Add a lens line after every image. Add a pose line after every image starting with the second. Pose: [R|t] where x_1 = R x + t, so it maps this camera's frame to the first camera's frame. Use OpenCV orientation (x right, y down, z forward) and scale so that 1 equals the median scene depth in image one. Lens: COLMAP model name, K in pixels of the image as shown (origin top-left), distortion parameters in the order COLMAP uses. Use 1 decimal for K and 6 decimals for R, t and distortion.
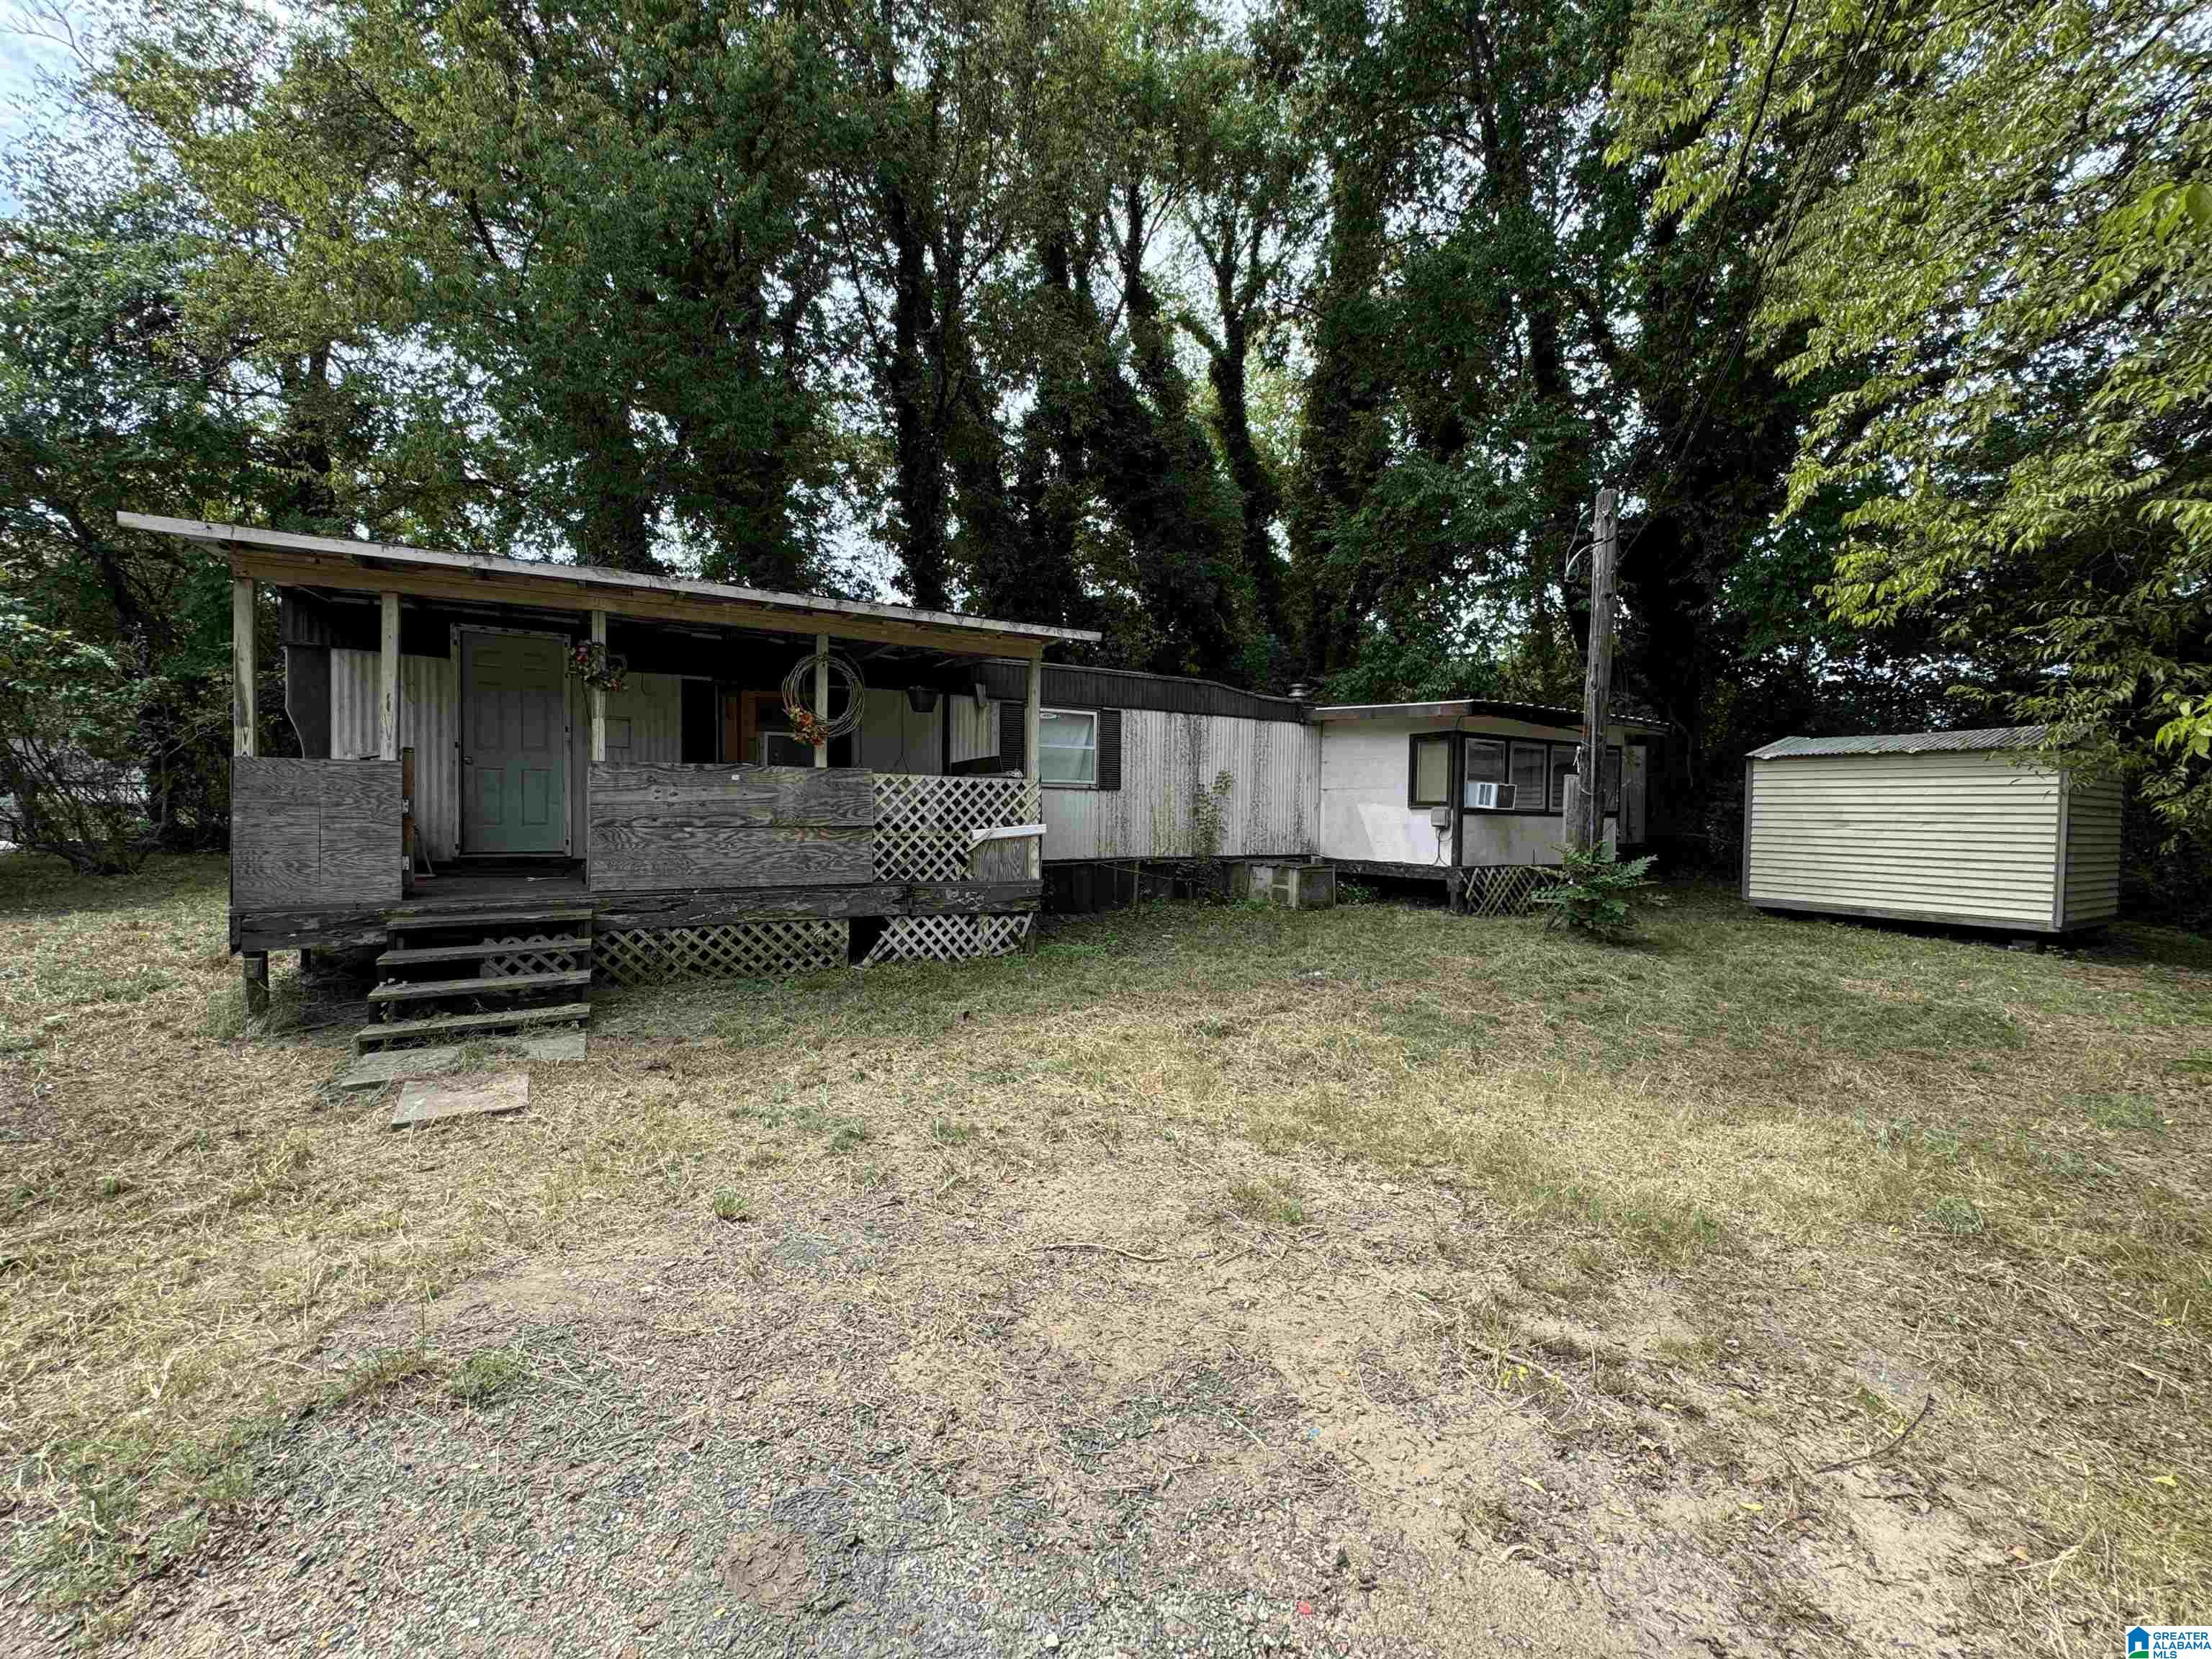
lens RADIAL K [[878.4, 0, 1105.6], [0, 878.4, 829.2], [0, 0, 1]] dist [-0.004006, 0.000699]
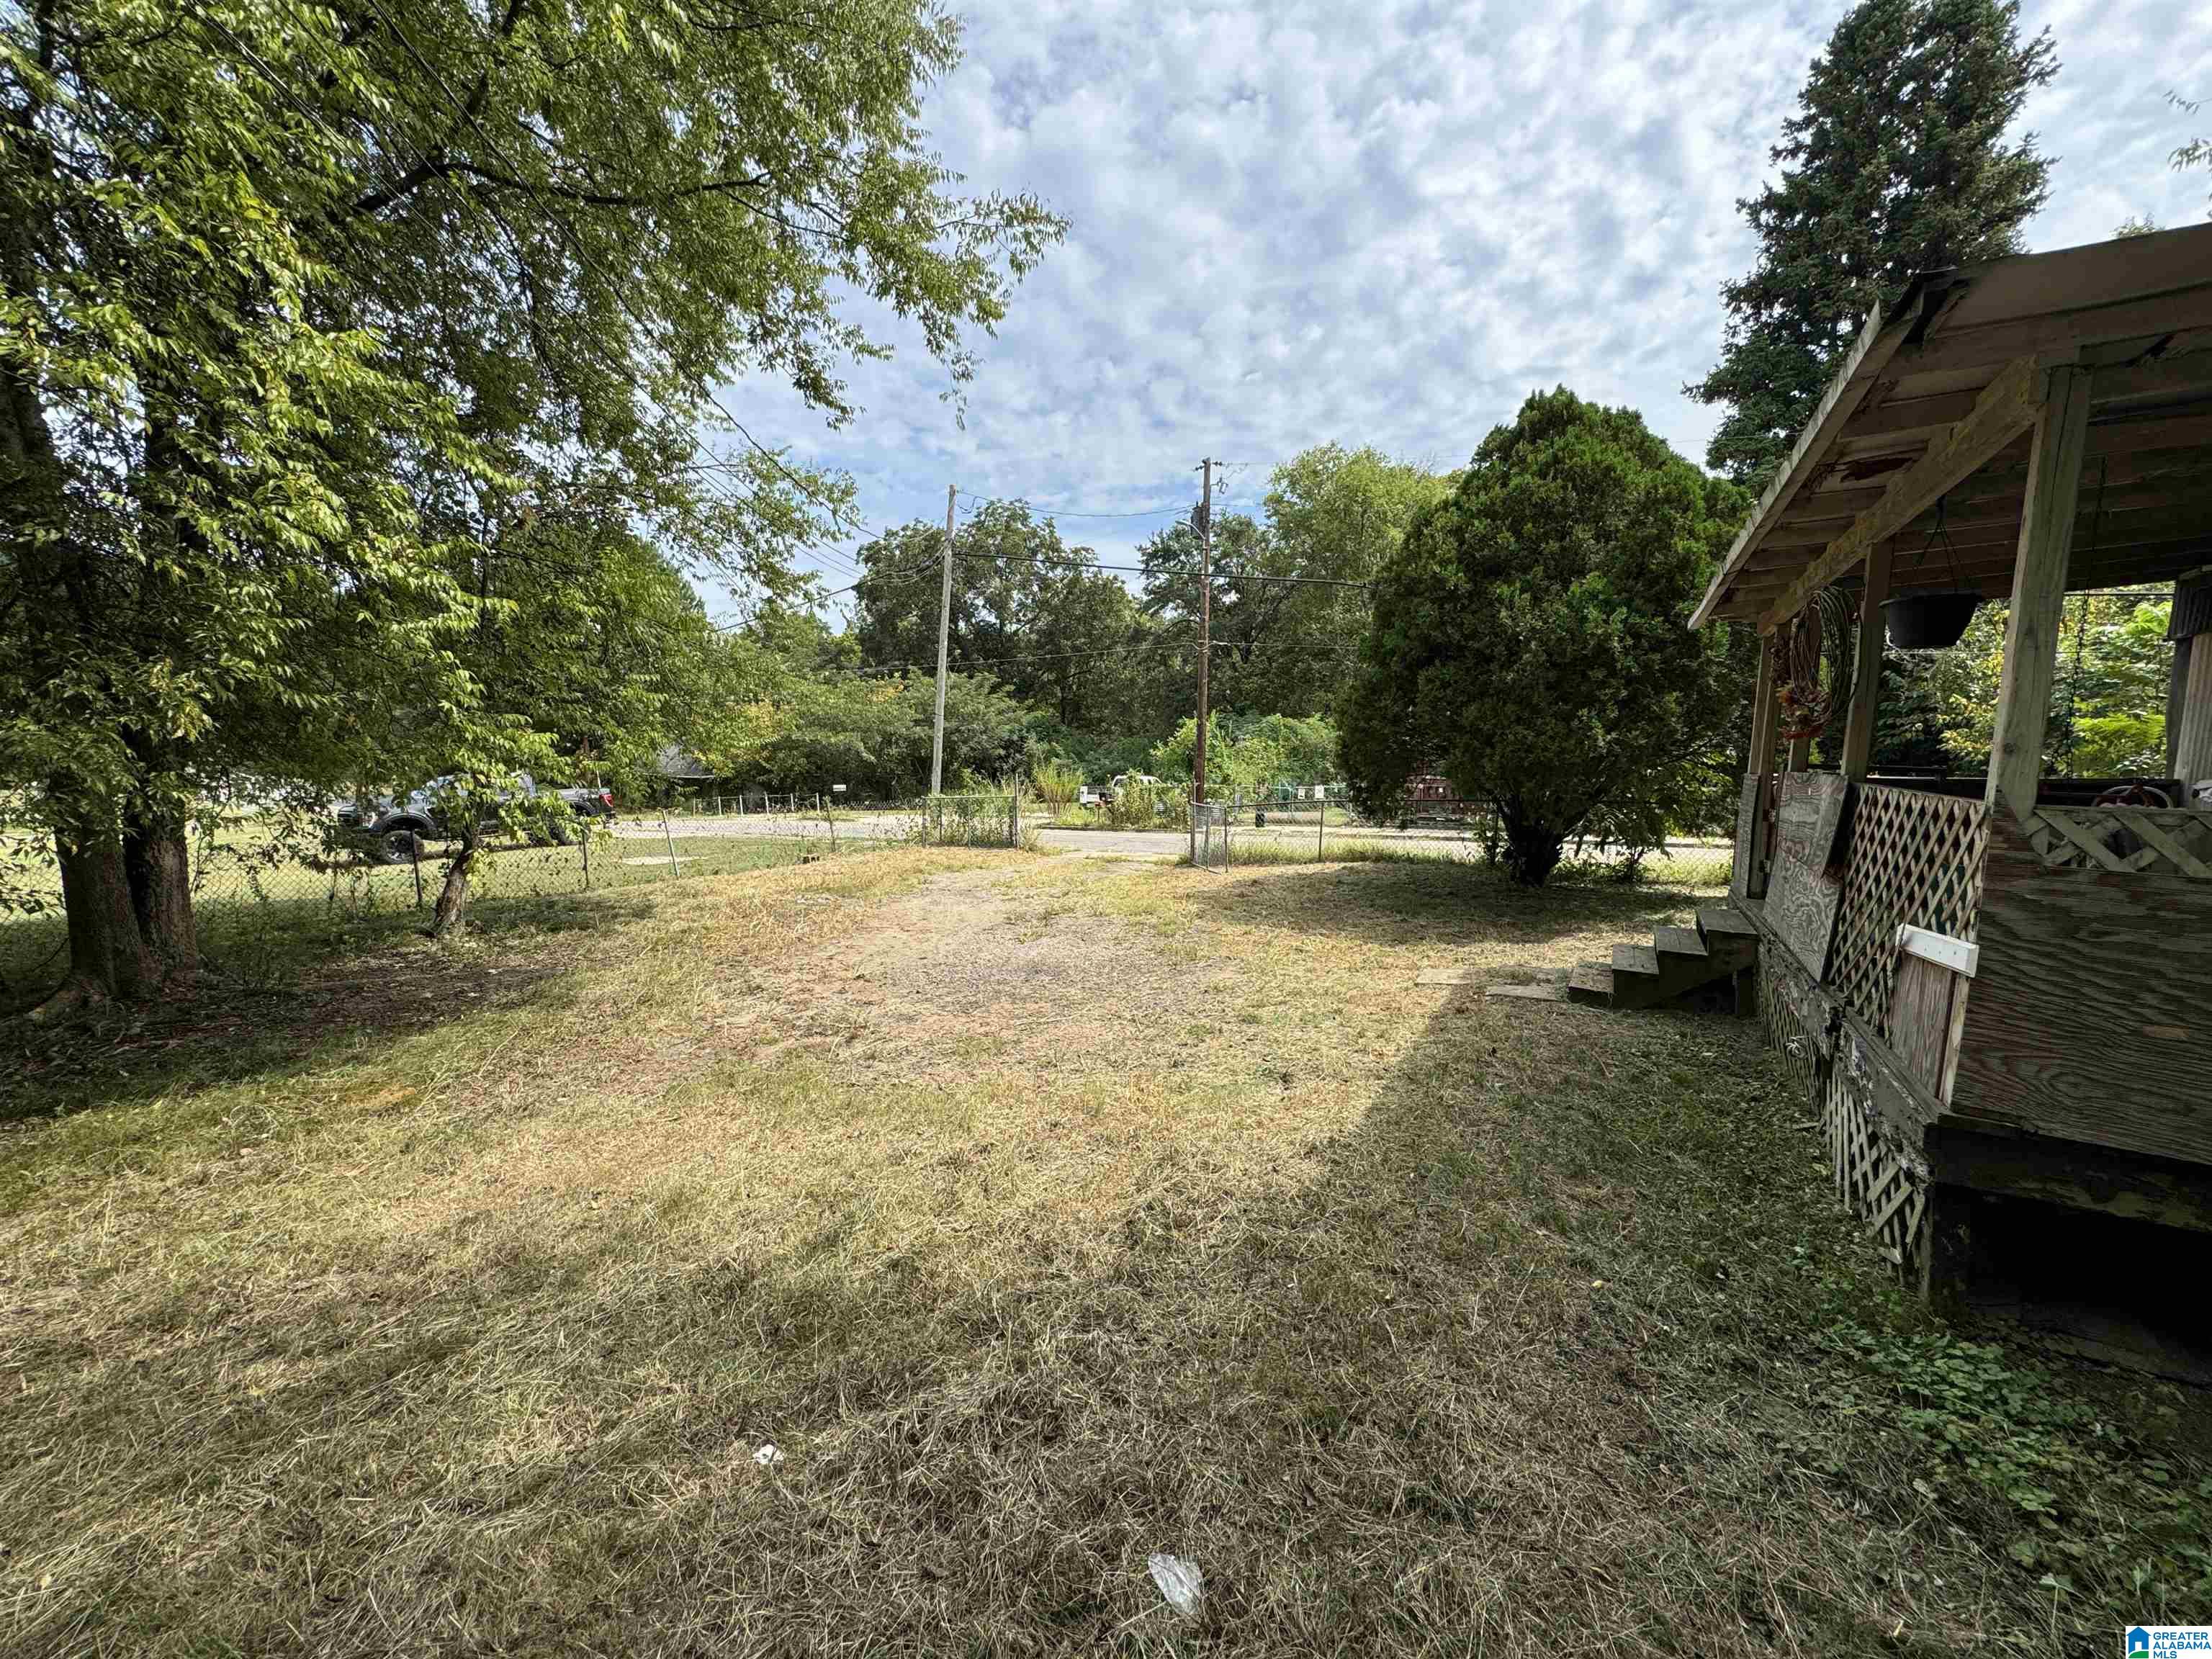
lens RADIAL K [[886.8, 0, 1108.0], [0, 886.8, 832.2], [0, 0, 1]] dist [-0.001985, -0.000073]
pose [[-0.861509, 0.029542, -0.506883, 1.000852], [-0.037901, 0.991779, 0.122220, -0.201705], [0.506326, 0.124505, -0.853307, 3.115653]]
